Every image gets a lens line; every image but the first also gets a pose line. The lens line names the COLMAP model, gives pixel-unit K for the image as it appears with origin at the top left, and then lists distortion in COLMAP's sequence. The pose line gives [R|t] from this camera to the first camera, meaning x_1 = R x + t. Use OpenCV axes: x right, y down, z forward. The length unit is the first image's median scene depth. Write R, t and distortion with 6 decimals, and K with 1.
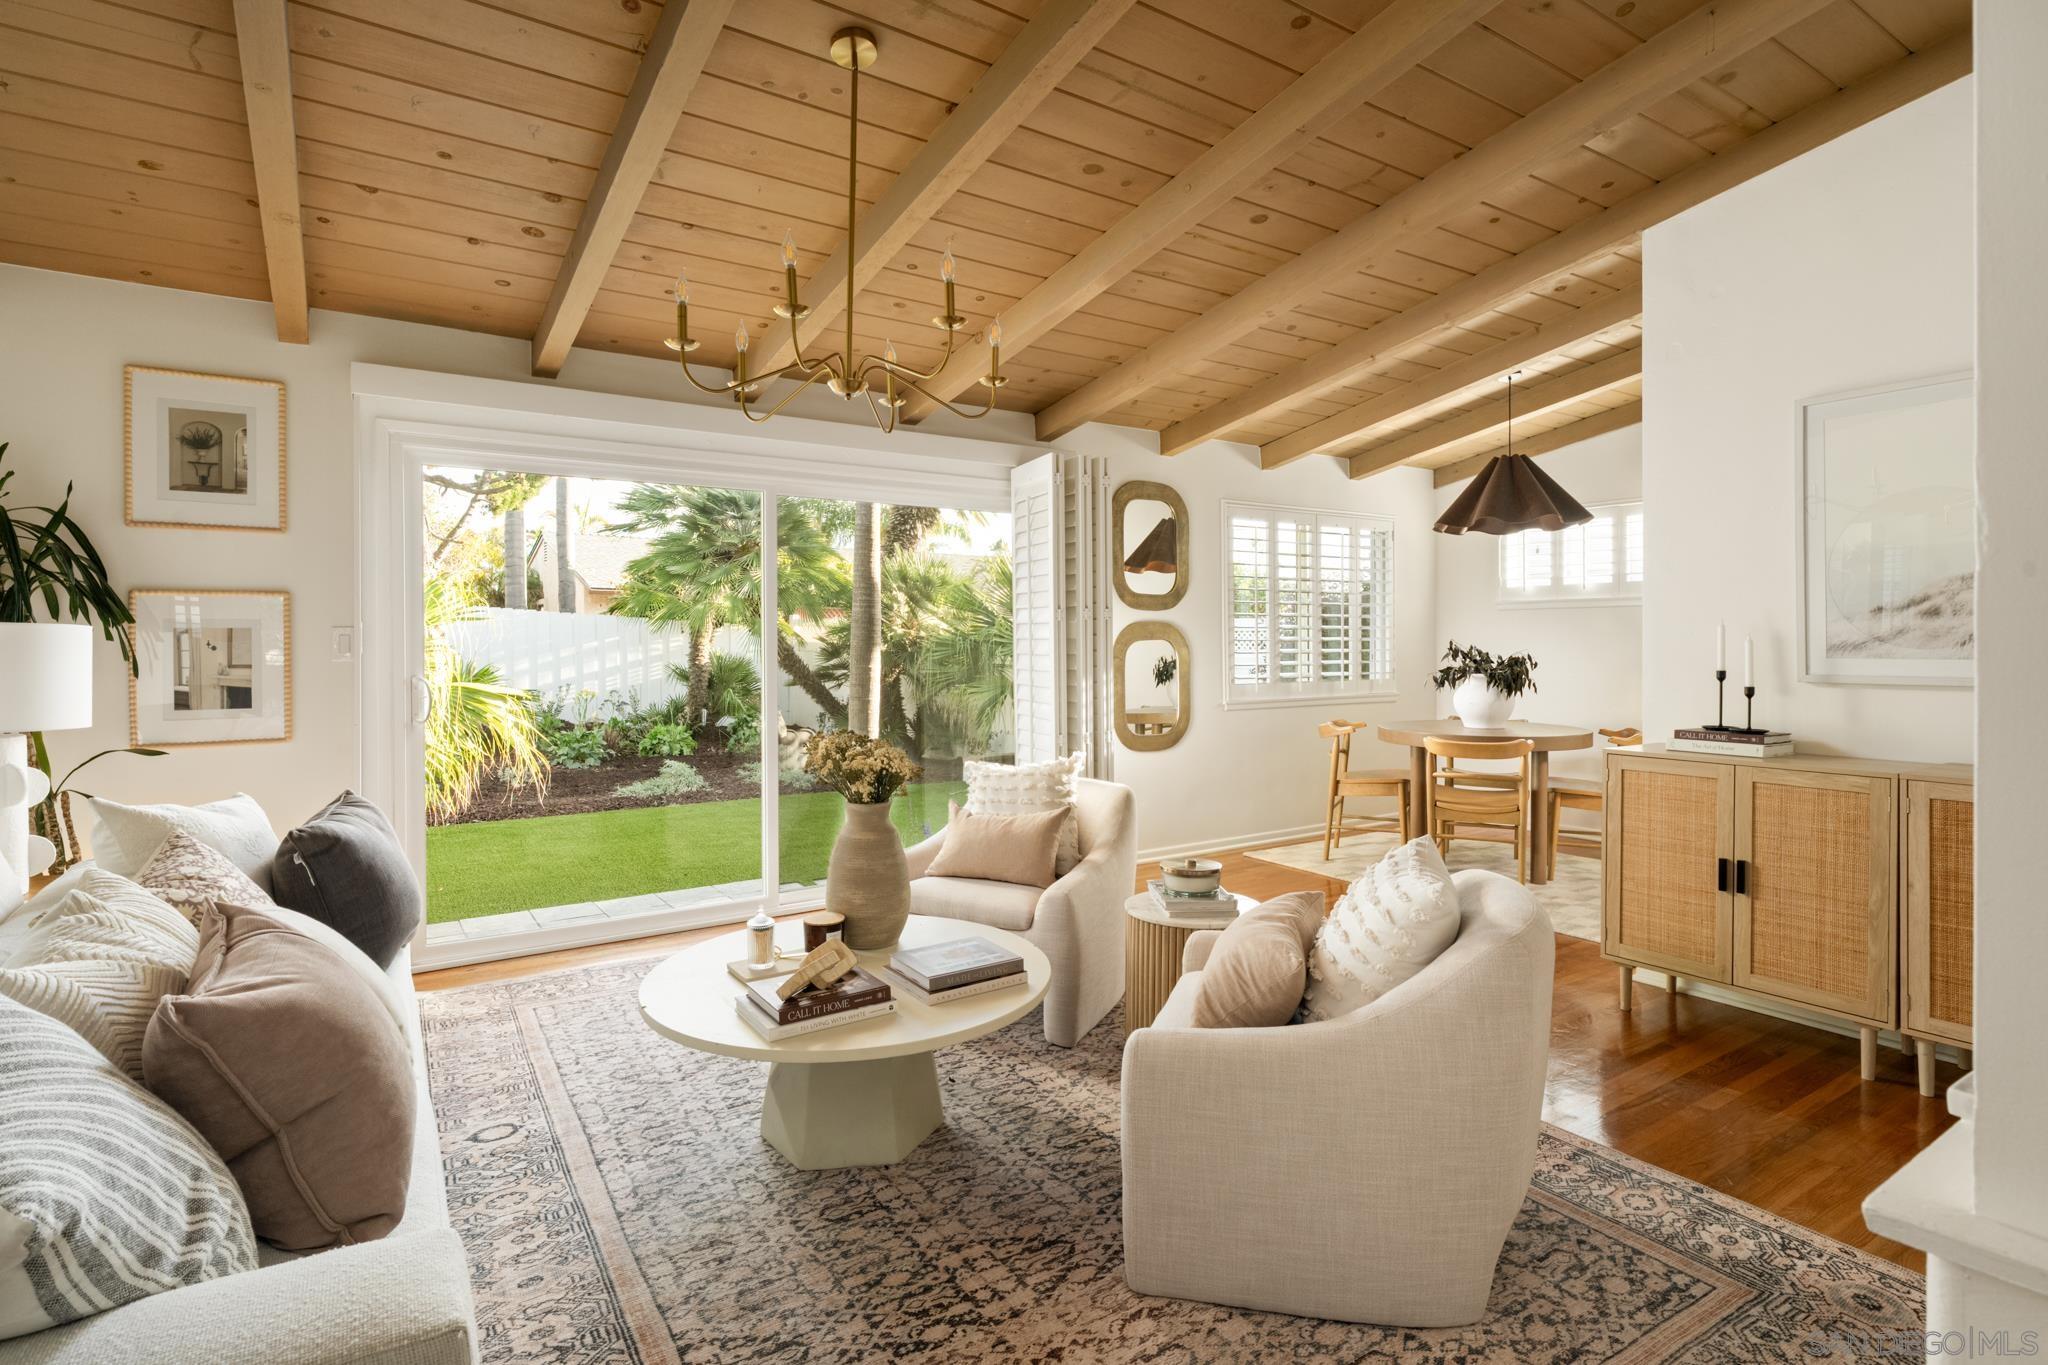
lens RADIAL K [[1026.9, 0, 1025.7], [0, 1026.9, 651.7], [0, 0, 1]] dist [-0.005811, 0.001951]
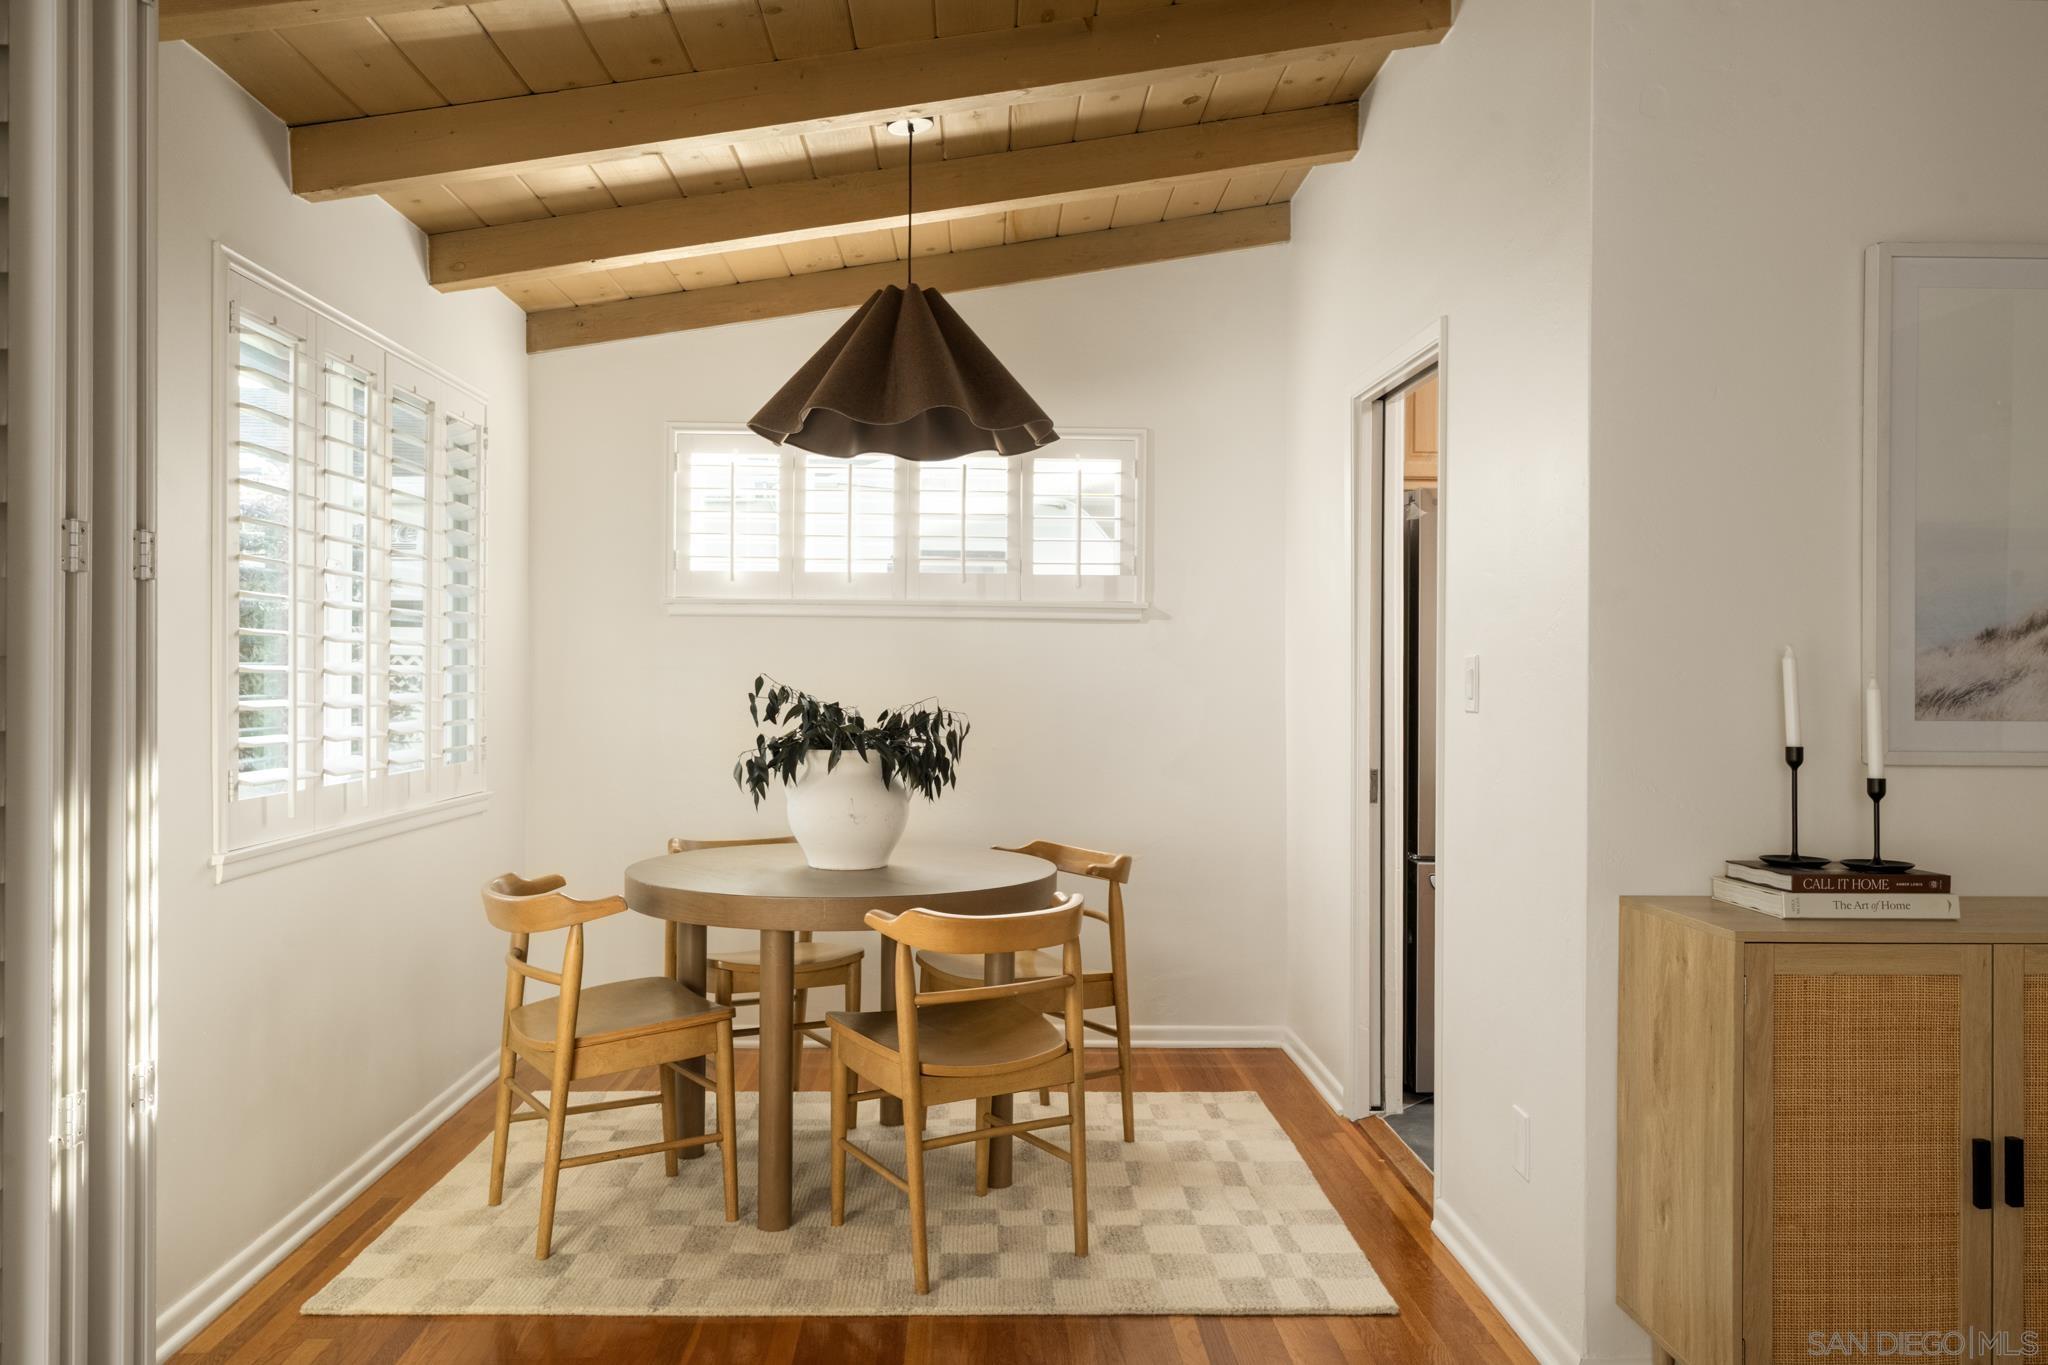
lens RADIAL K [[1490.5, 0, 1018.5], [0, 1490.5, 669.7], [0, 0, 1]] dist [0.007020, -0.001337]
pose [[0.518116, 0.010553, 0.855245, -0.095352], [-0.000919, 0.999930, -0.011781, -0.006812], [-0.855310, 0.005318, 0.518090, 0.611201]]
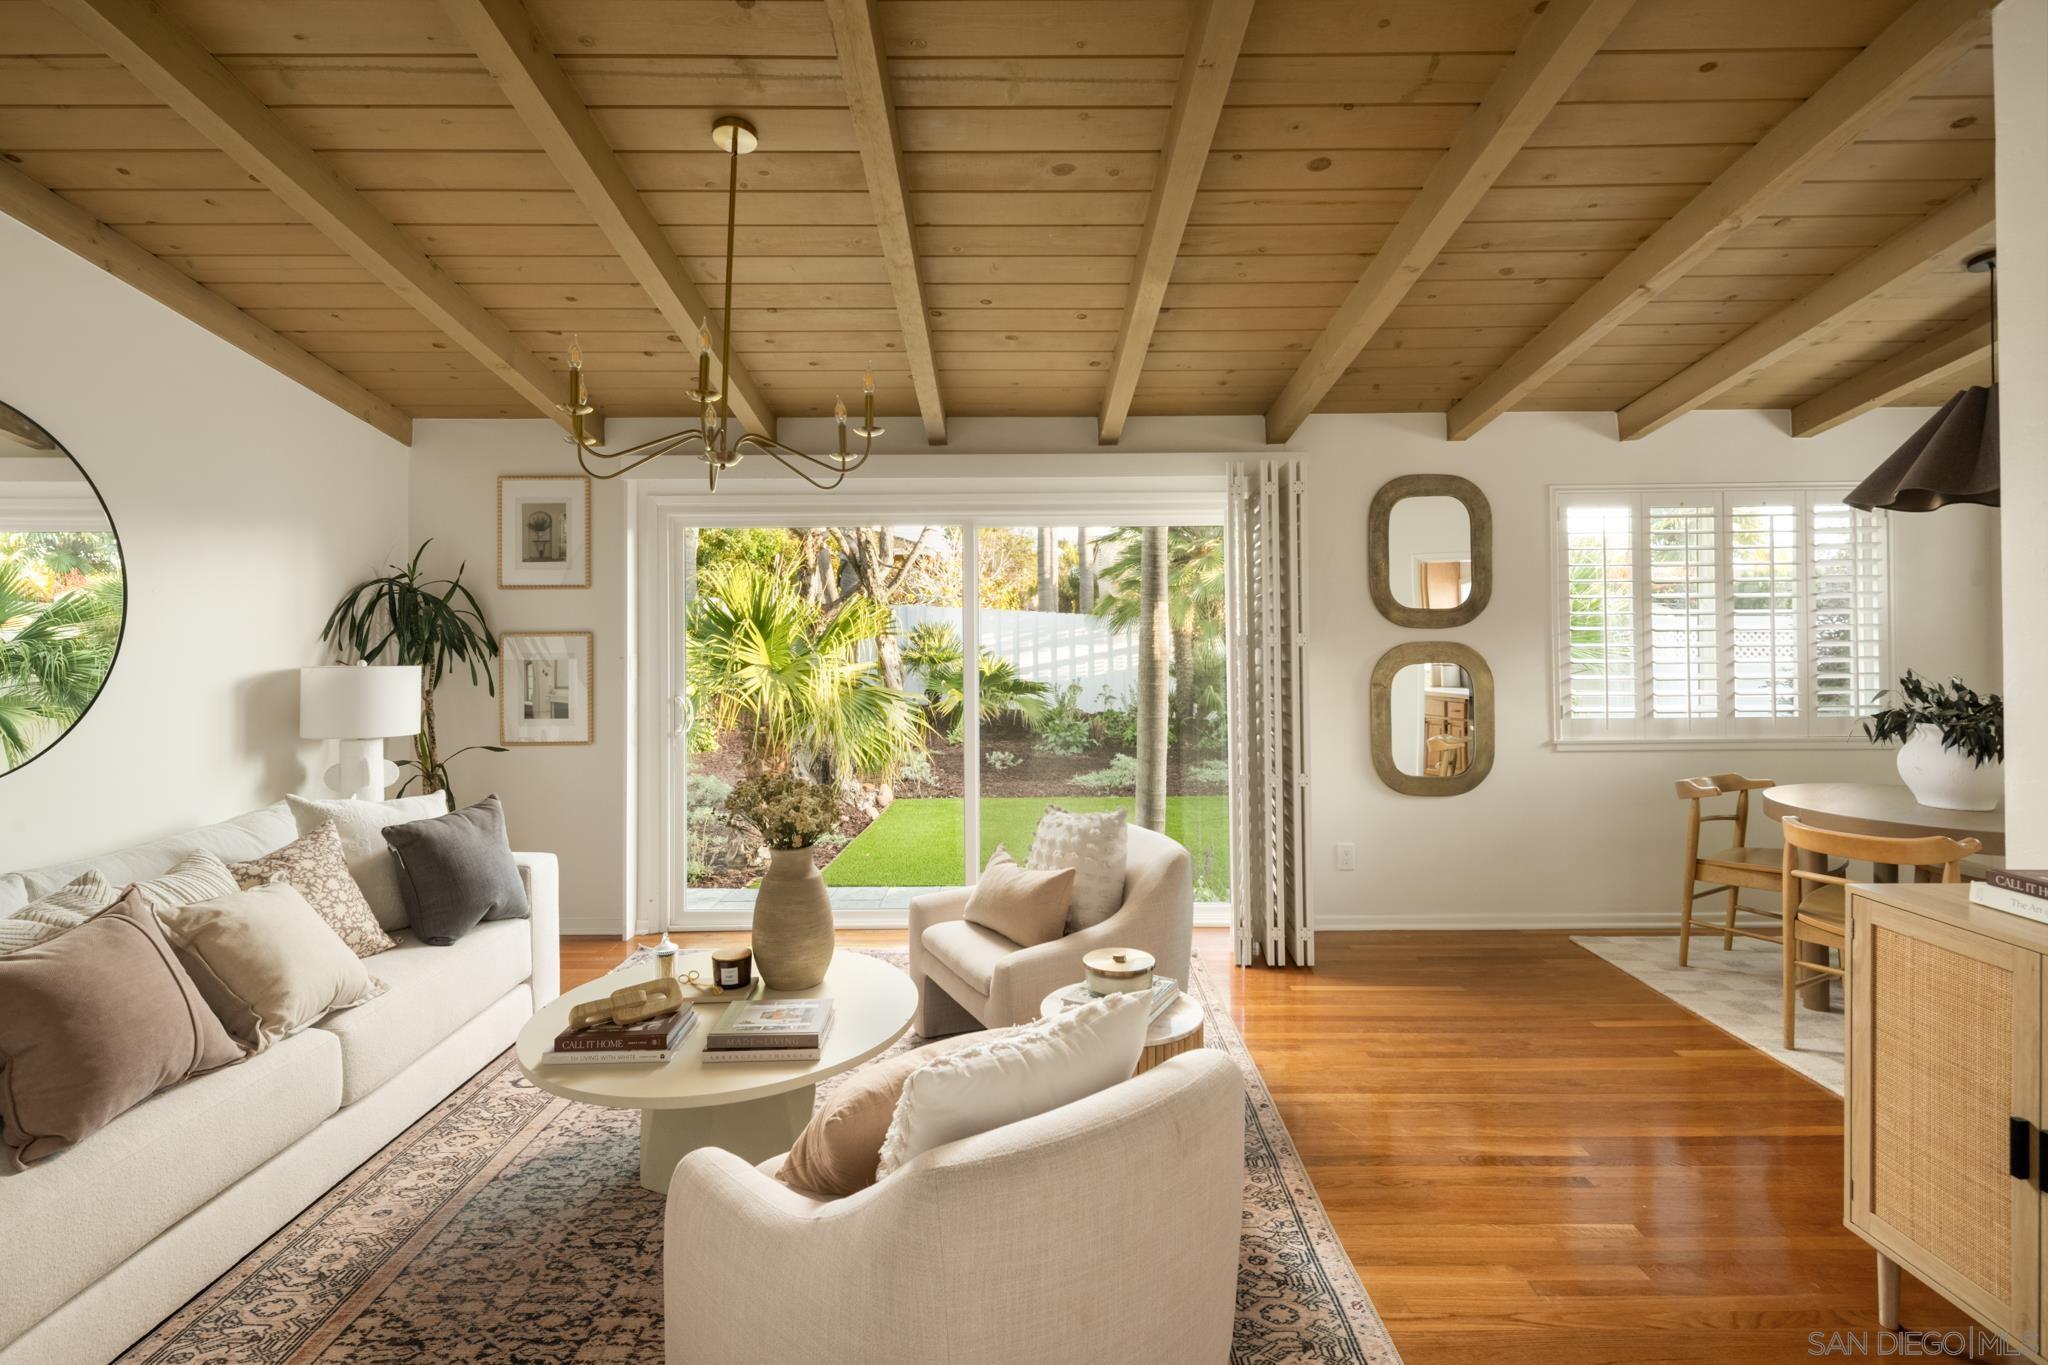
lens RADIAL K [[996.0, 0, 1022.4], [0, 996.0, 630.2], [0, 0, 1]] dist [0.004265, -0.002771]
pose [[0.833690, -0.004454, -0.552214, 0.317317], [-0.000329, 0.999963, -0.008563, -0.033934], [0.552232, 0.007320, 0.833658, 0.151398]]
